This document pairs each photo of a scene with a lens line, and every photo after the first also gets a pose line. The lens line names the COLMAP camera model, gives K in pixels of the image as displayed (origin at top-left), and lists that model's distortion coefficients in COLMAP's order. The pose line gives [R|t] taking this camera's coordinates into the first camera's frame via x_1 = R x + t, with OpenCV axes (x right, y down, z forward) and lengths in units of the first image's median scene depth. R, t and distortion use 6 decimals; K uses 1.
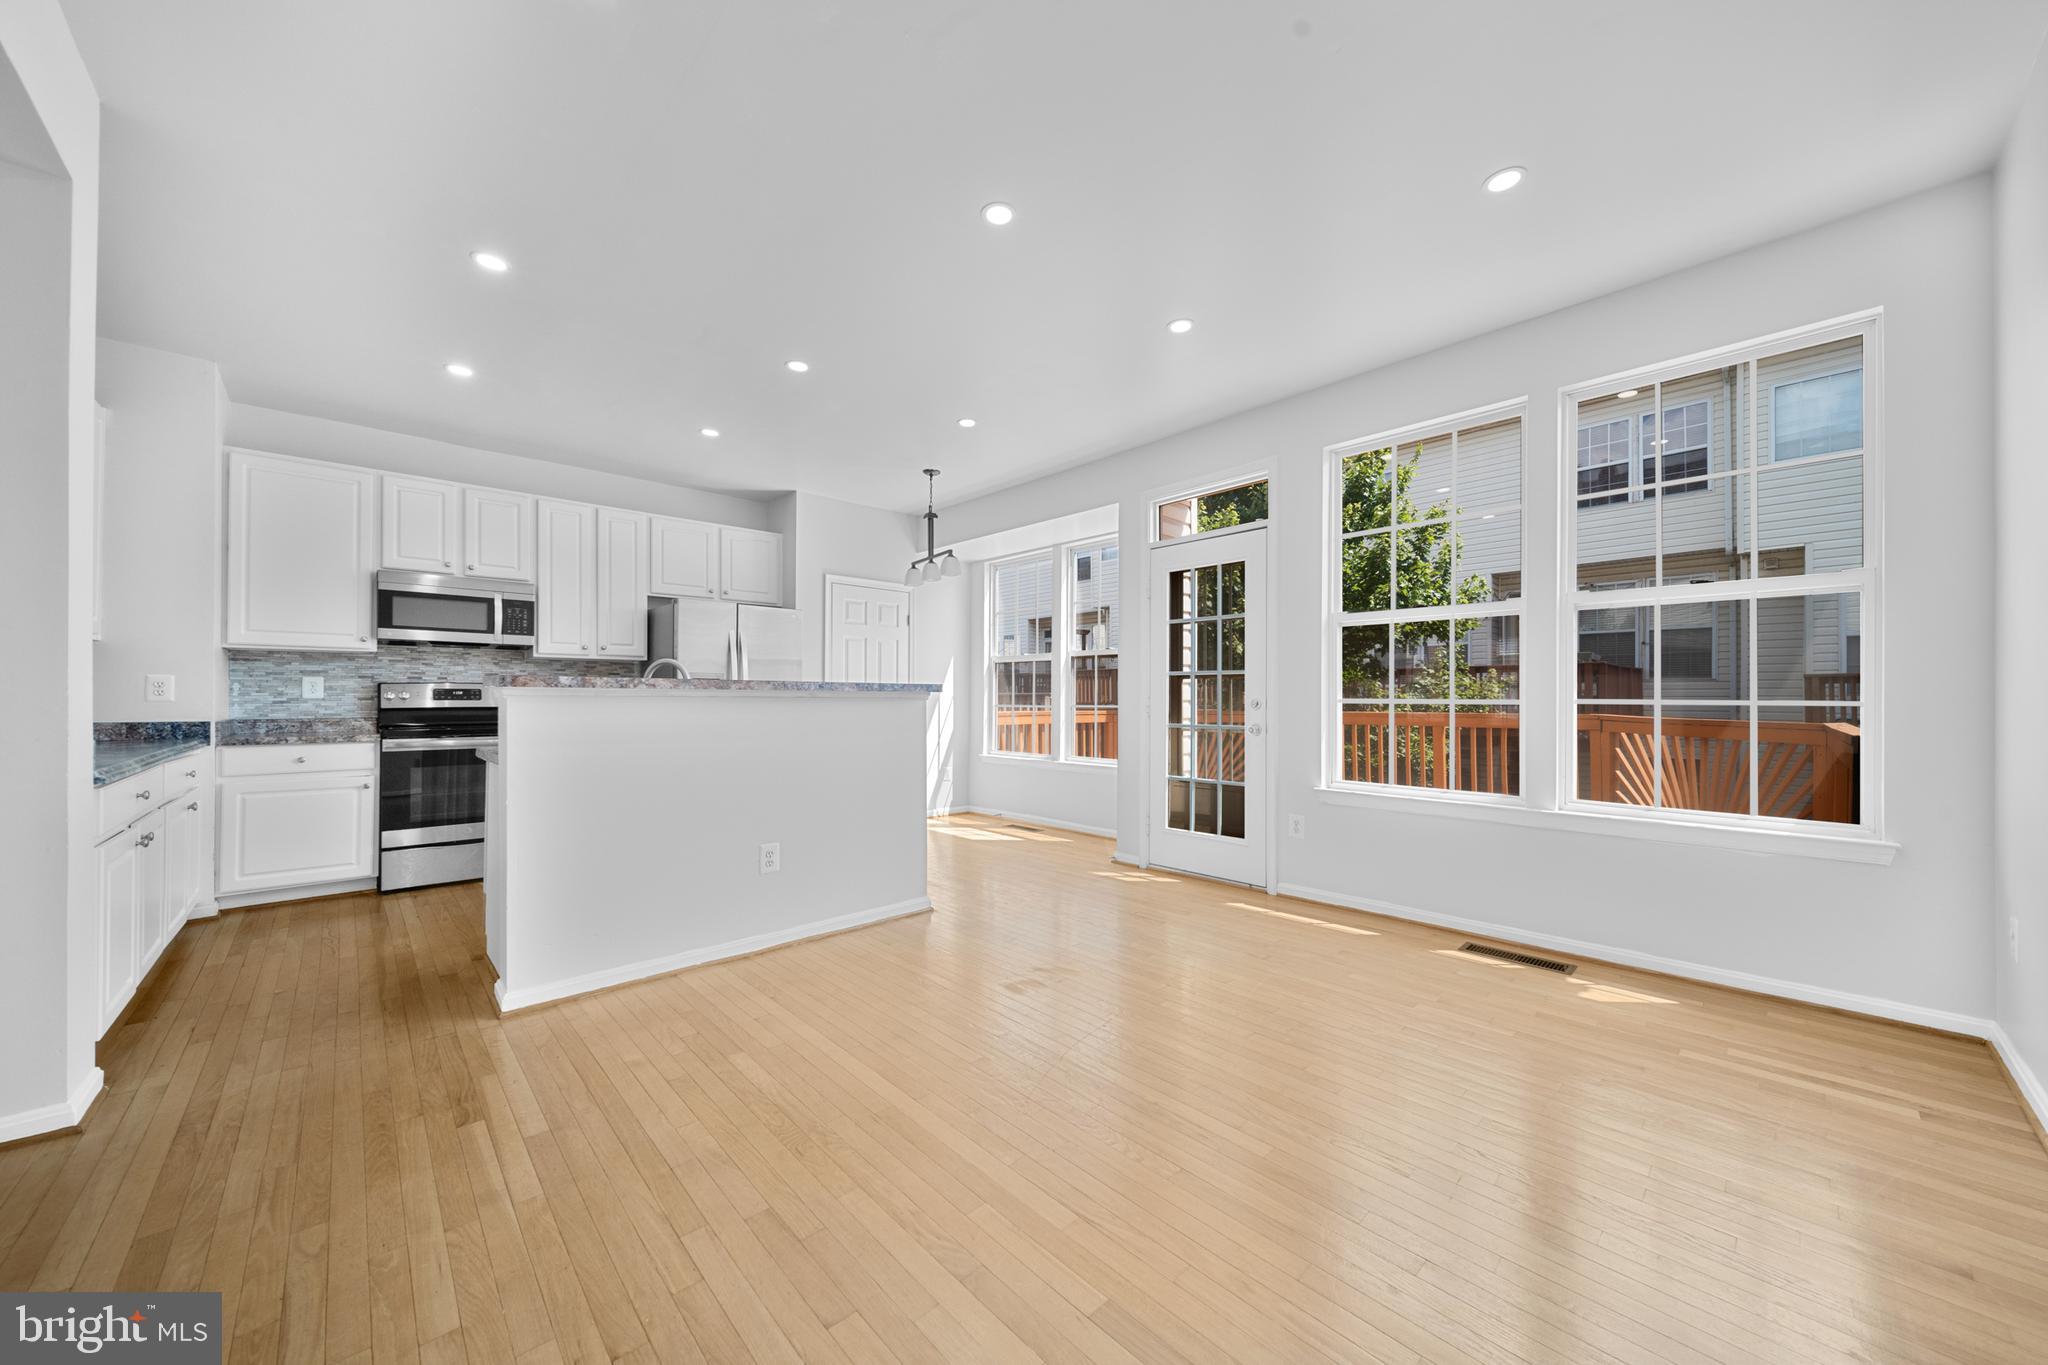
lens RADIAL K [[713.1, 0, 1022.0], [0, 713.1, 692.2], [0, 0, 1]] dist [-0.000296, -0.001834]
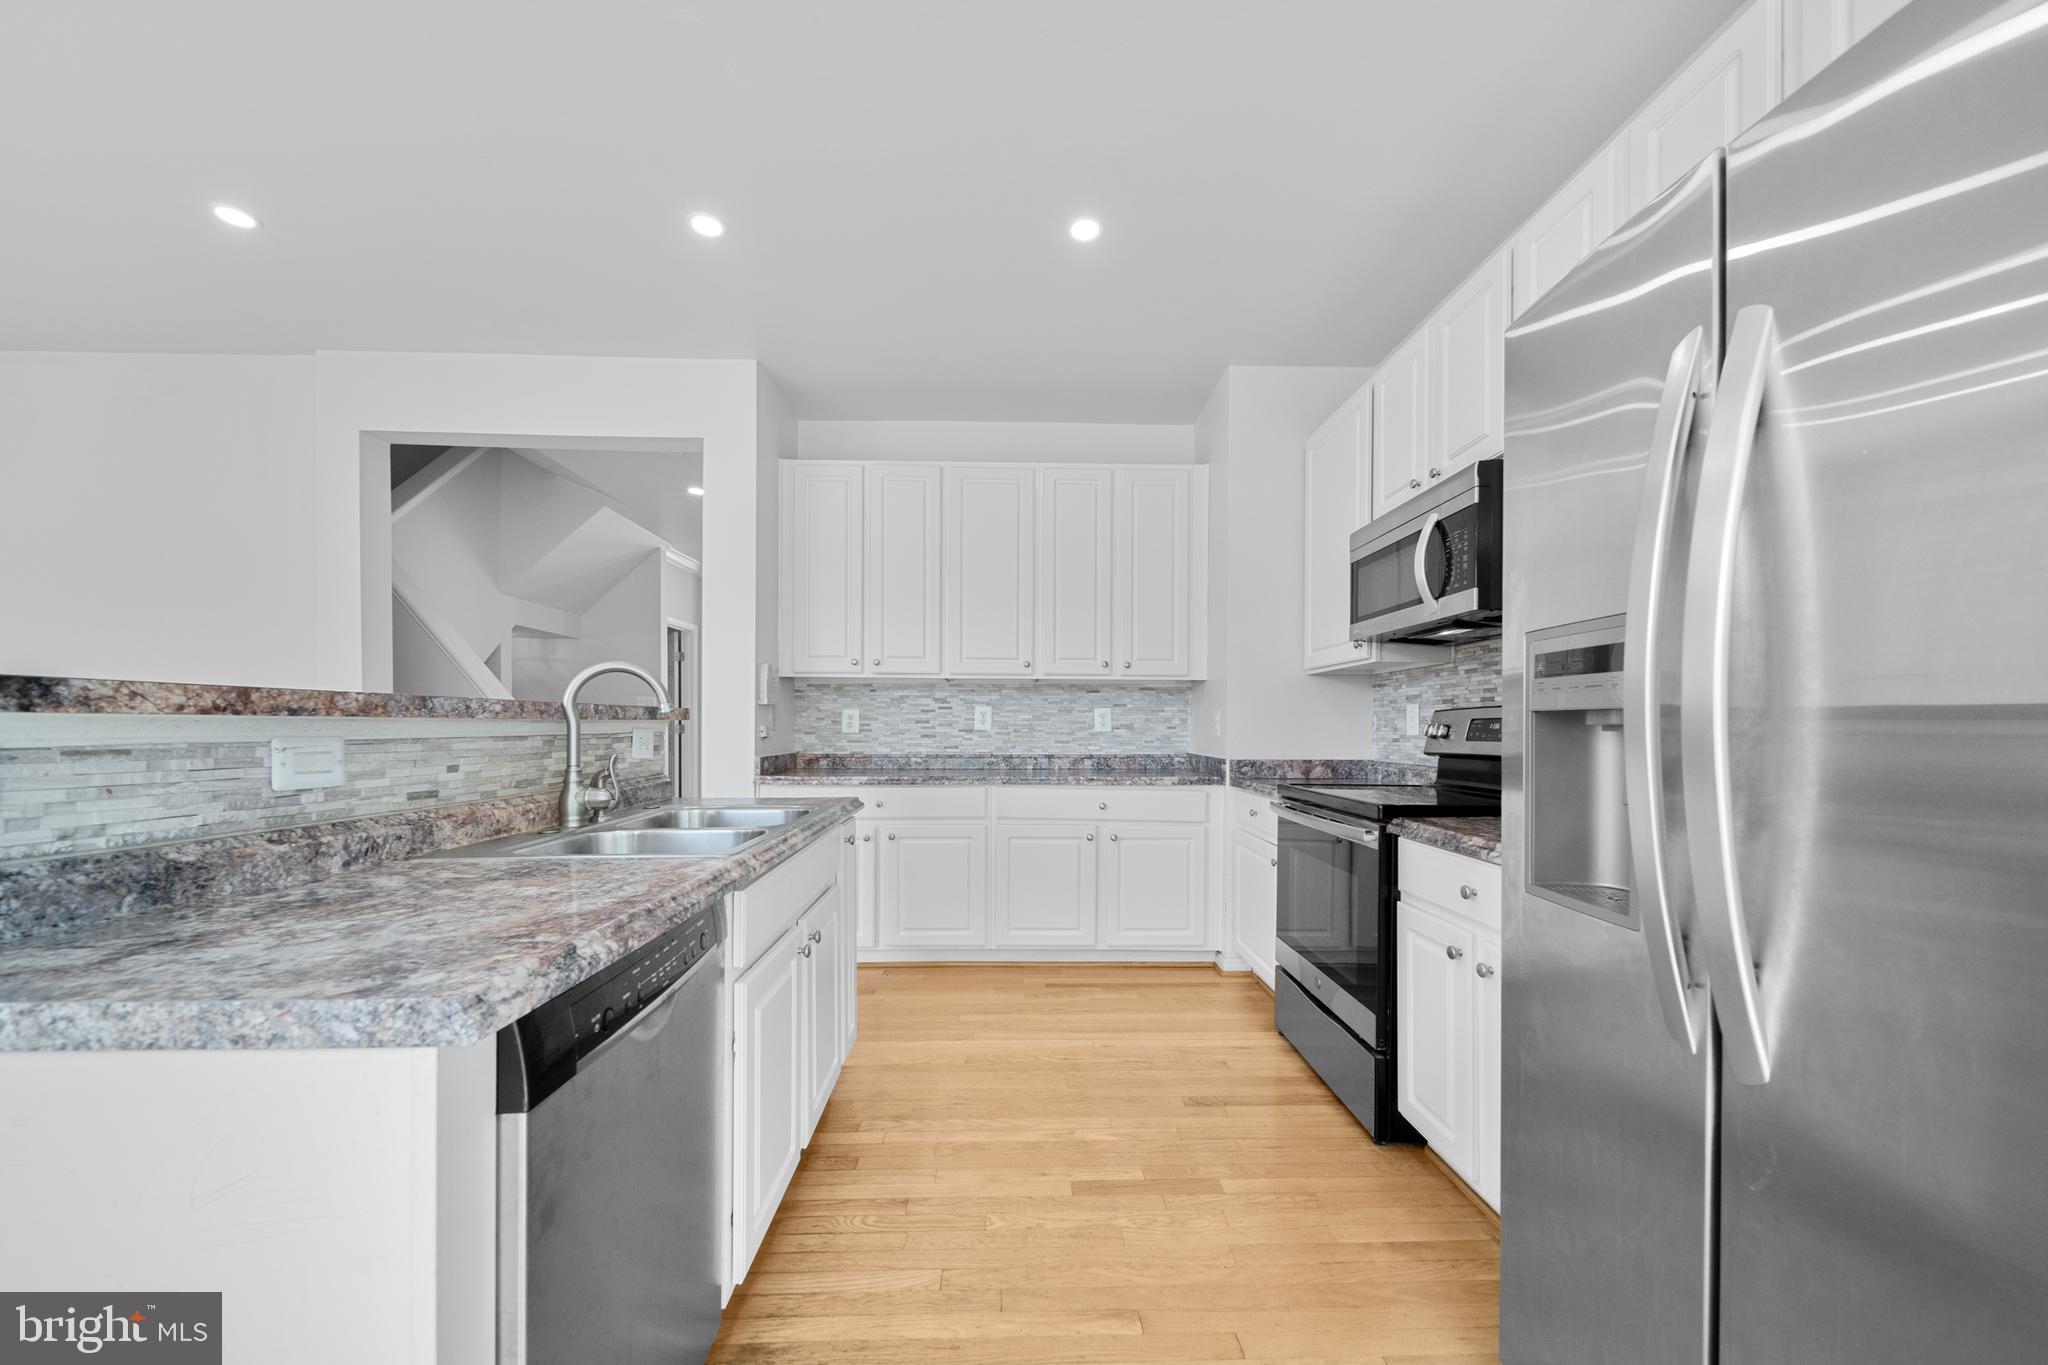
lens RADIAL K [[738.4, 0, 1027.7], [0, 738.4, 731.1], [0, 0, 1]] dist [-0.000829, -0.000571]
pose [[-0.669405, -0.000823, -0.742897, -0.206498], [-0.000055, 0.999999, -0.001059, 0.005180], [0.742897, -0.000668, -0.669405, 1.172768]]
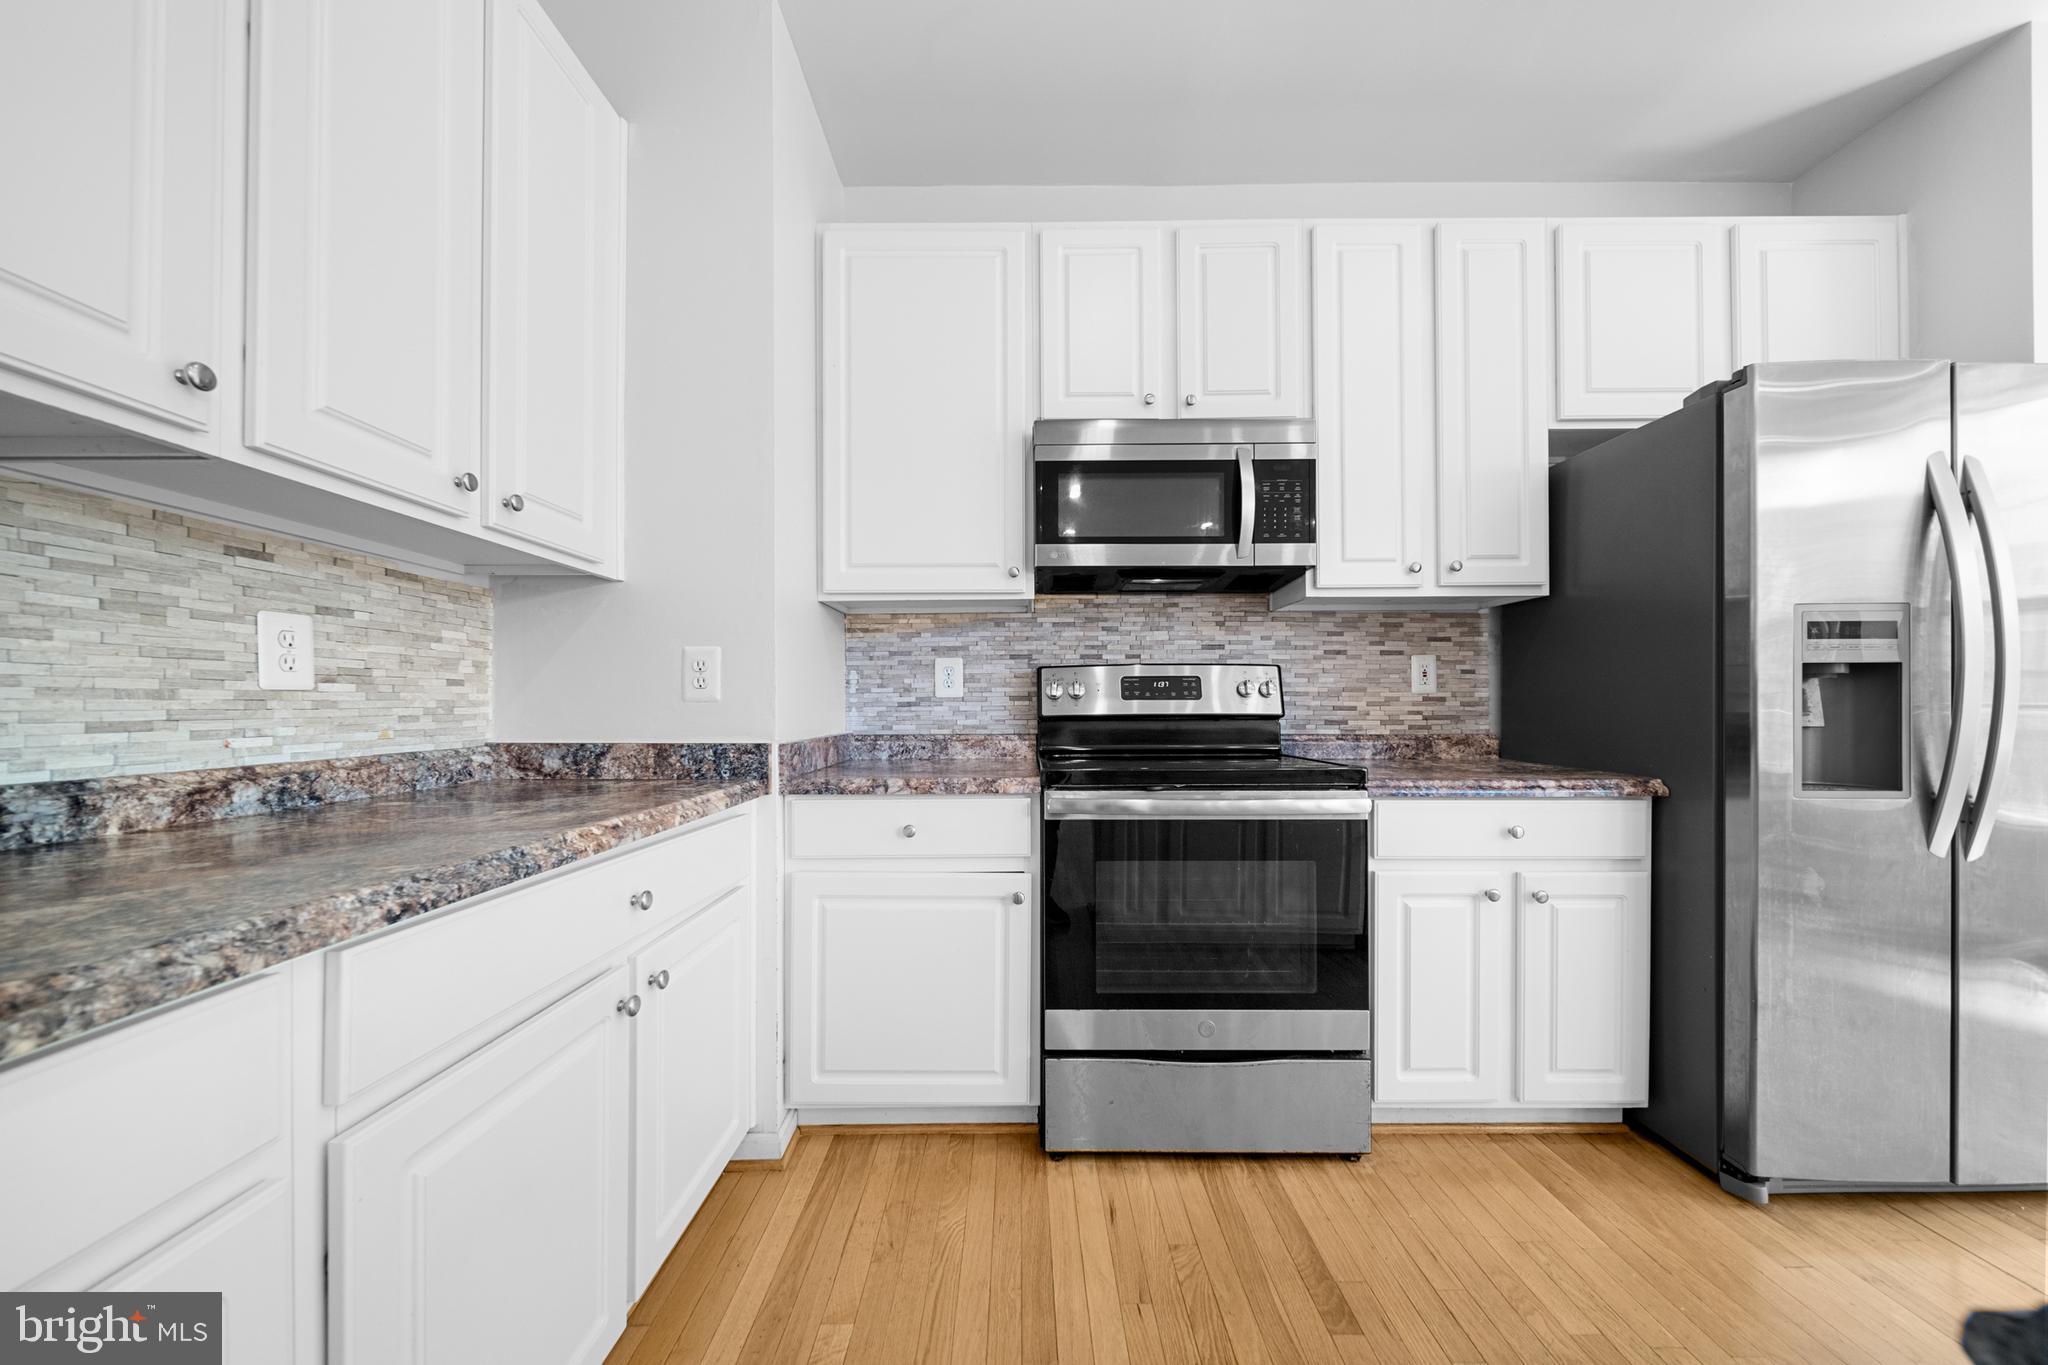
lens RADIAL K [[731.3, 0, 1024.8], [0, 731.3, 703.7], [0, 0, 1]] dist [-0.000710, -0.000272]
pose [[0.725276, -0.005887, -0.688434, -0.552266], [0.009803, 0.999950, 0.001777, 0.012816], [0.688389, -0.008037, 0.725297, 0.615777]]
